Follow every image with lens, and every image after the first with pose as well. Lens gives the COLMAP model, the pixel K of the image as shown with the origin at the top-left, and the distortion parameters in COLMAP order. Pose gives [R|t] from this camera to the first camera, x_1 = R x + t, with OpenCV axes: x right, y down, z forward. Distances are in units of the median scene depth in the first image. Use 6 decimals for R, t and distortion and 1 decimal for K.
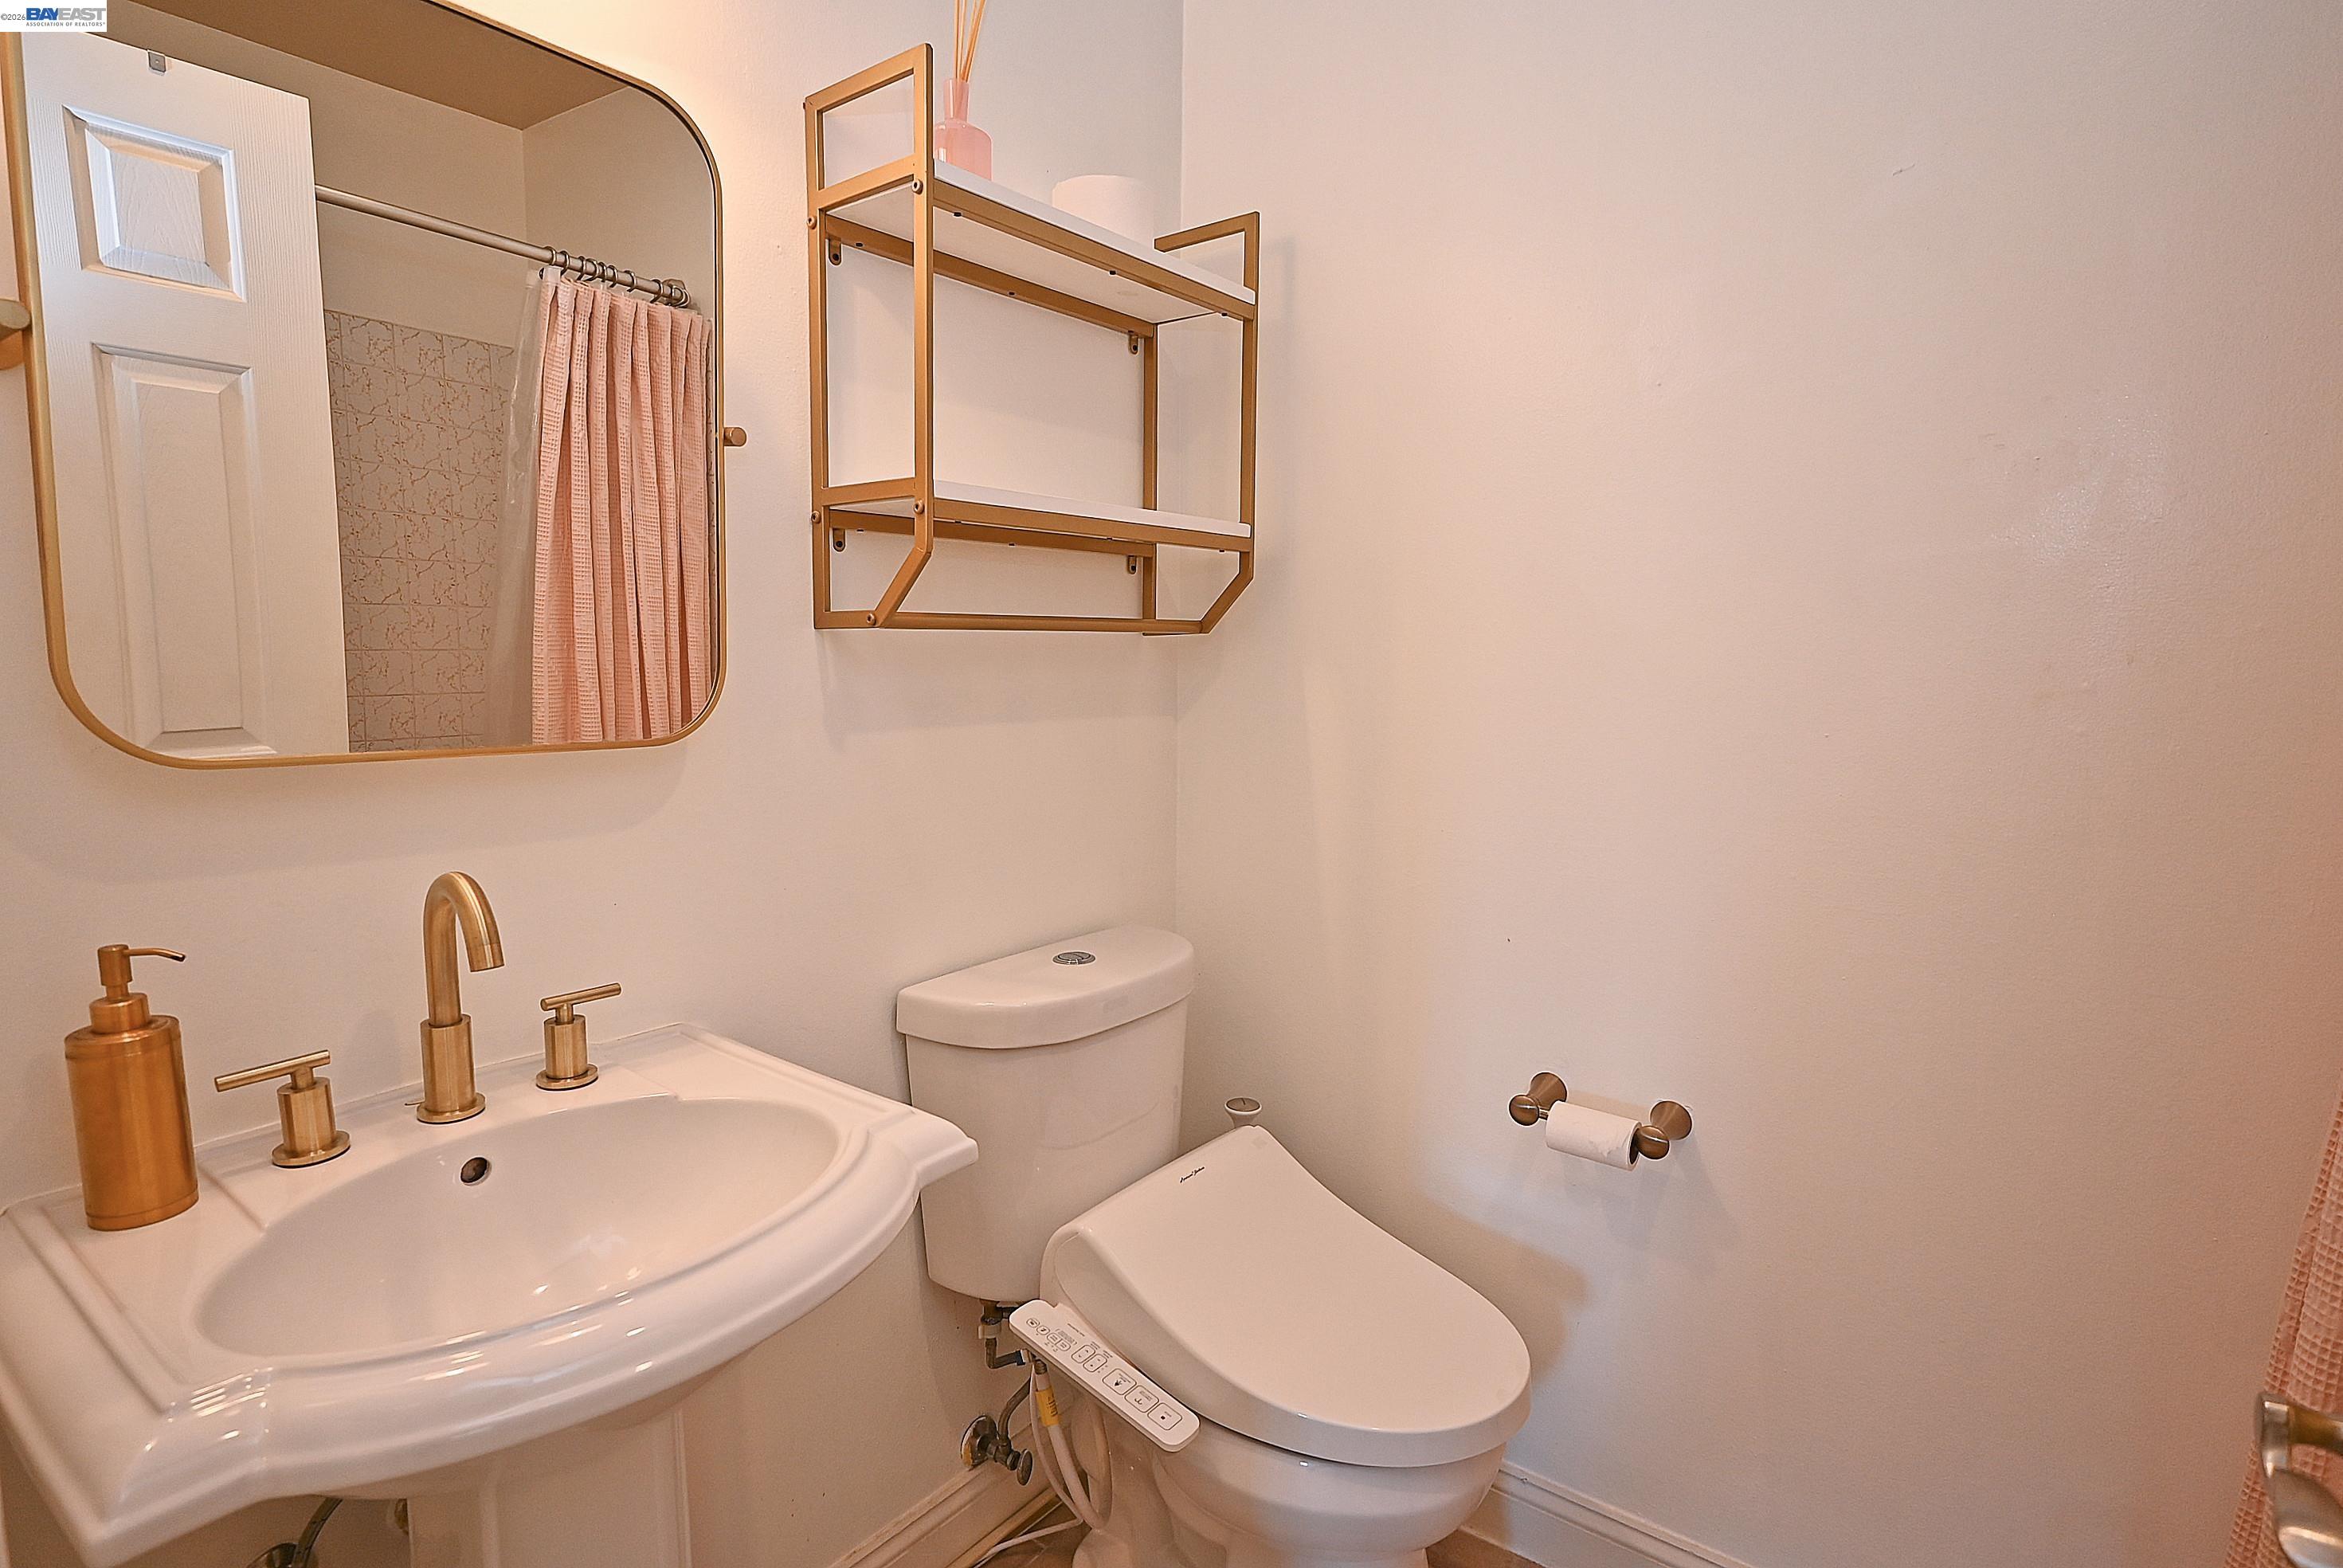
lens RADIAL K [[1181.0, 0, 1171.6], [0, 1181.0, 773.8], [0, 0, 1]] dist [0.002735, -0.000108]
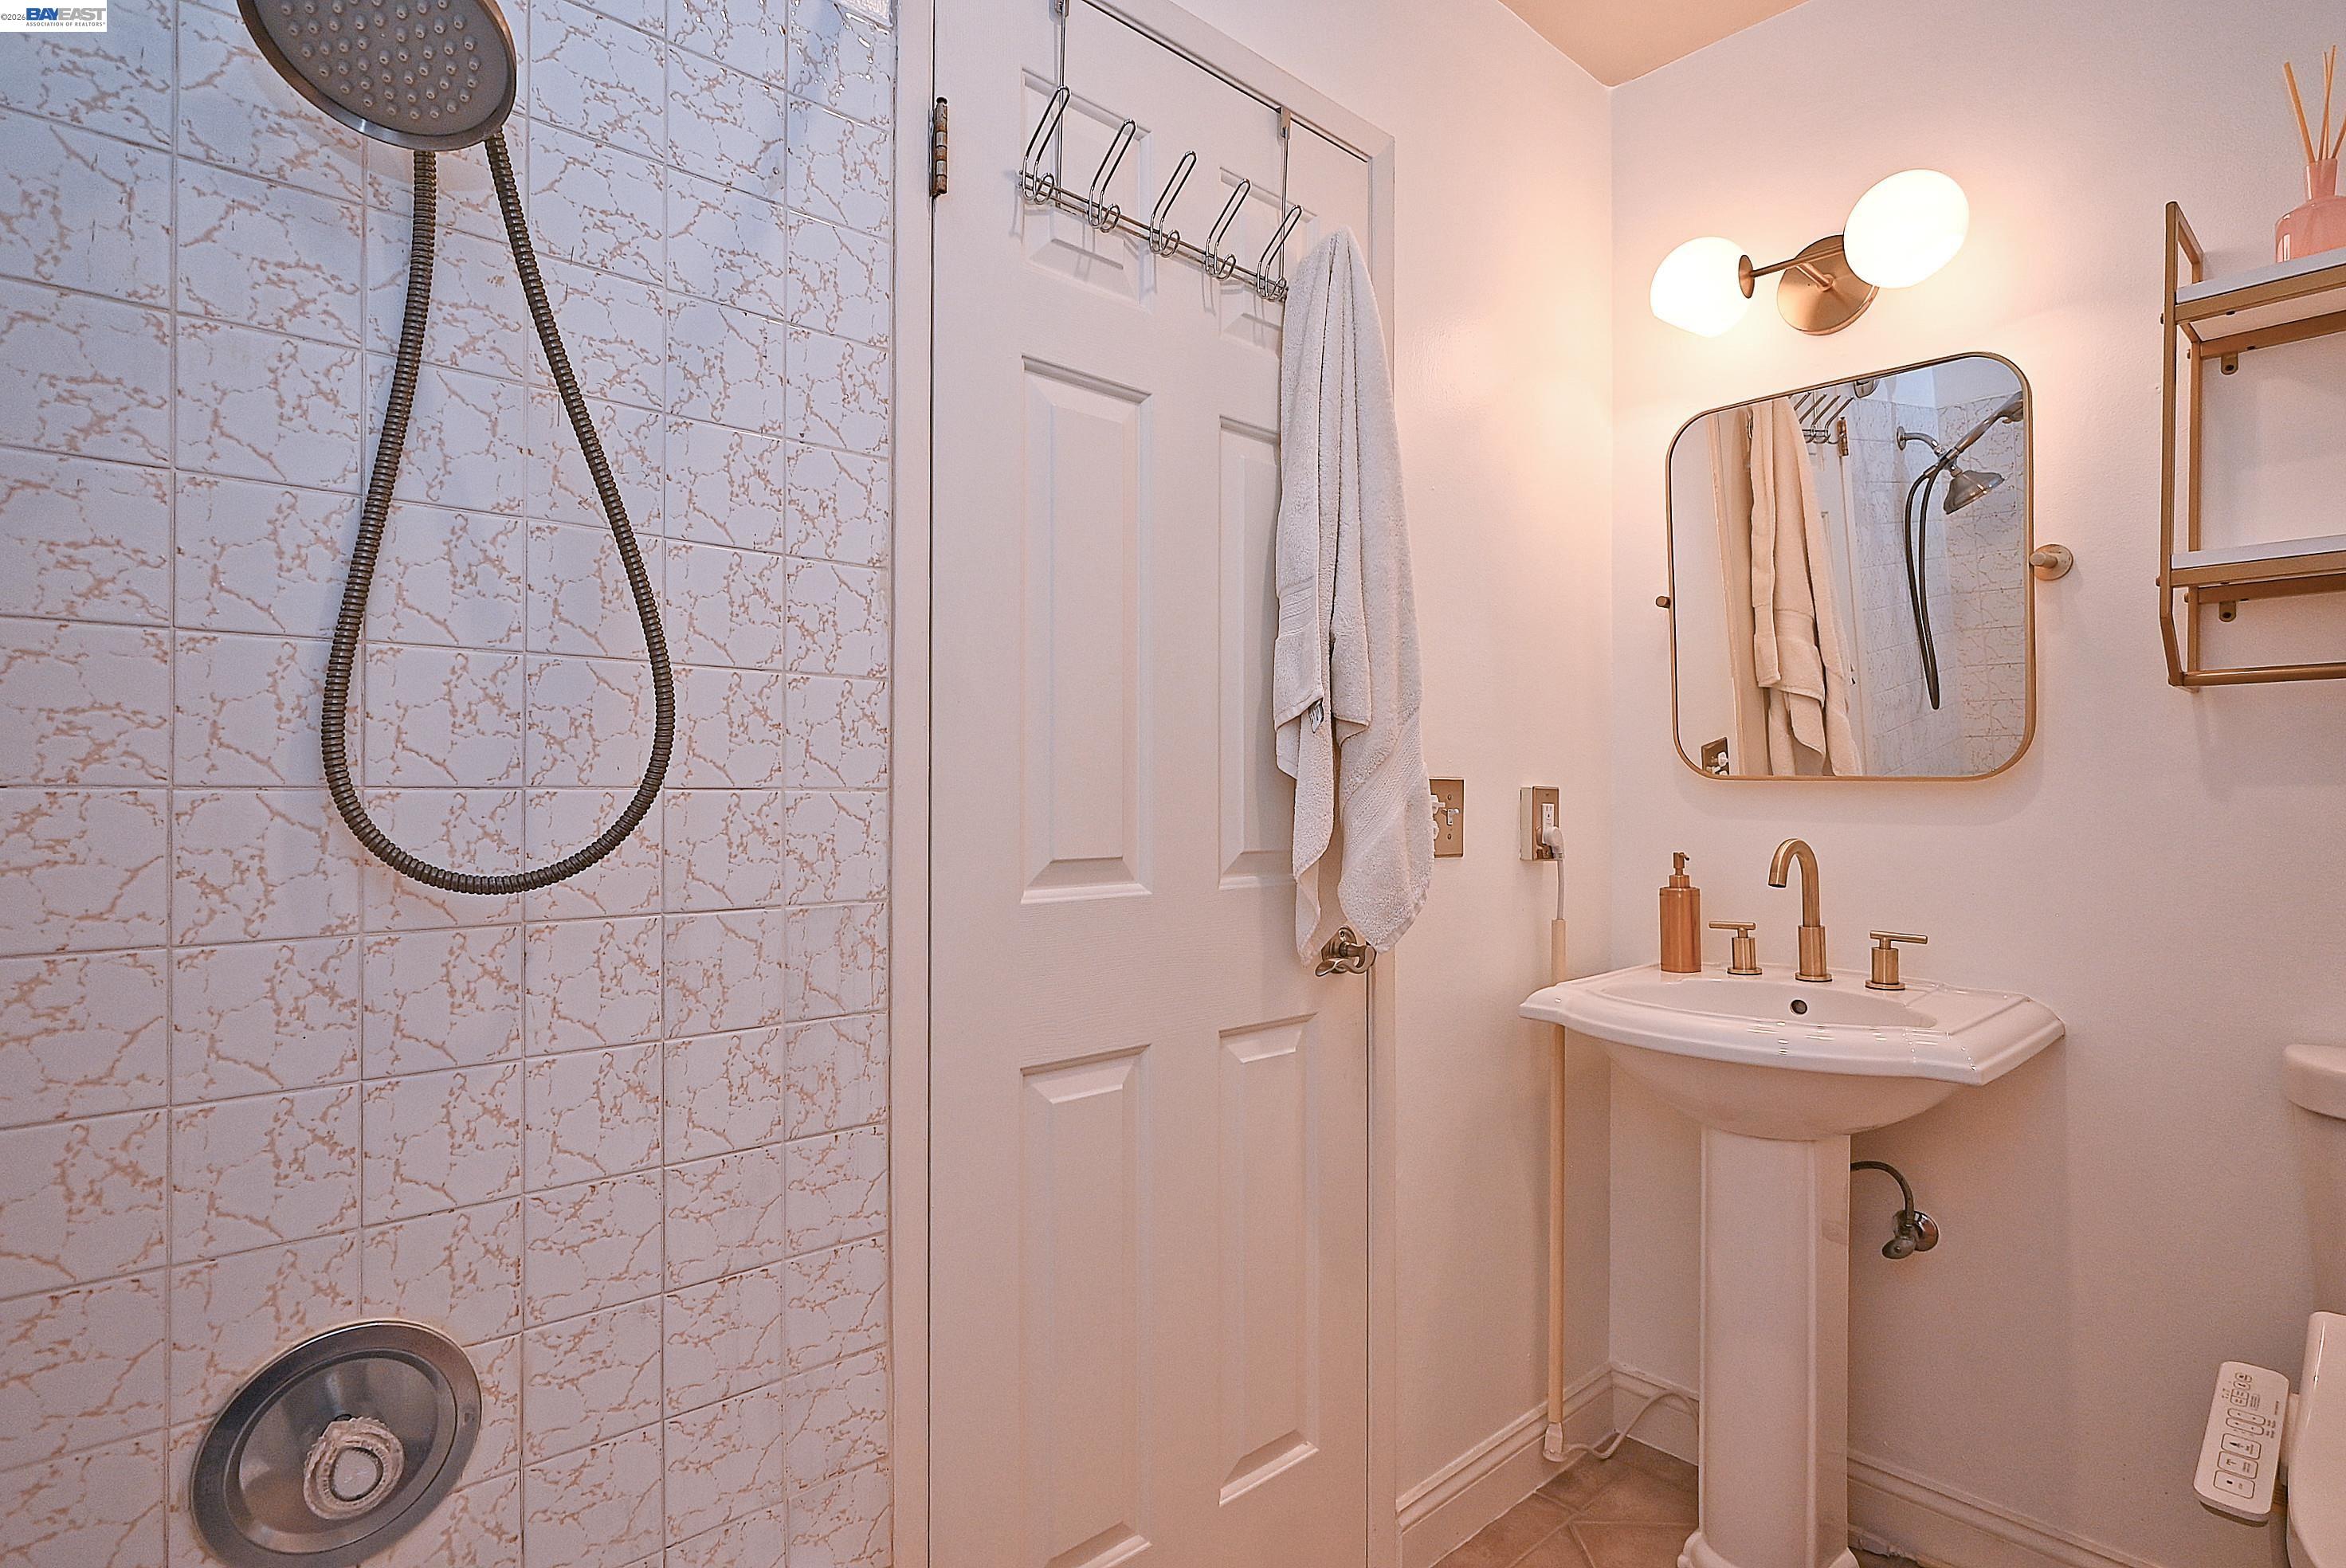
lens RADIAL K [[1182.4, 0, 1174.3], [0, 1182.4, 791.0], [0, 0, 1]] dist [0.002735, -0.000108]
pose [[-0.180564, -0.016056, -0.983432, 1.333585], [-0.111135, 0.993797, 0.004179, 0.102747], [0.977265, 0.110048, -0.181228, 0.349734]]
